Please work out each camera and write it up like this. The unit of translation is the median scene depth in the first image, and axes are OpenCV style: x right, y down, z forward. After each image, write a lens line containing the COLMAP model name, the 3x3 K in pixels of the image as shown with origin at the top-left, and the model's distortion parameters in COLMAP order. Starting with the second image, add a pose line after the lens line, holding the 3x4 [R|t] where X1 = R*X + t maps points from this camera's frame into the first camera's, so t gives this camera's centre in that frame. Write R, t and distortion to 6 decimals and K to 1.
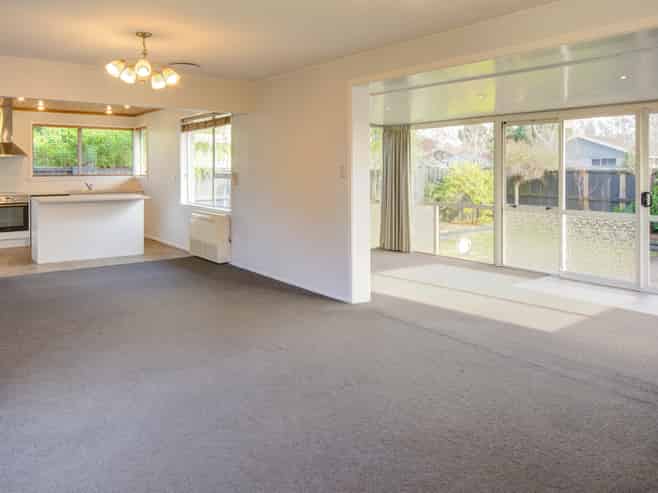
lens RADIAL K [[498.4, 0, 328.6], [0, 498.4, 173.8], [0, 0, 1]] dist [-0.007931, -0.005378]
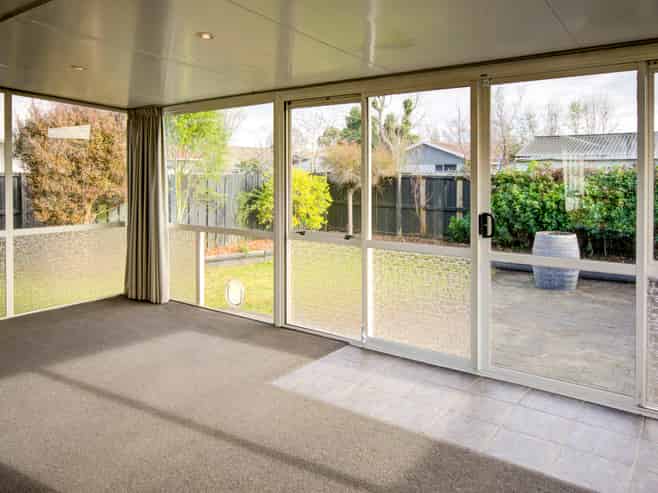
lens RADIAL K [[502.2, 0, 330.5], [0, 502.2, 184.7], [0, 0, 1]] dist [-0.001241, -0.037021]
pose [[0.961879, -0.005312, 0.273423, 0.190471], [0.002133, 0.999927, 0.011924, -0.004082], [-0.273467, -0.010886, 0.961820, 0.304288]]
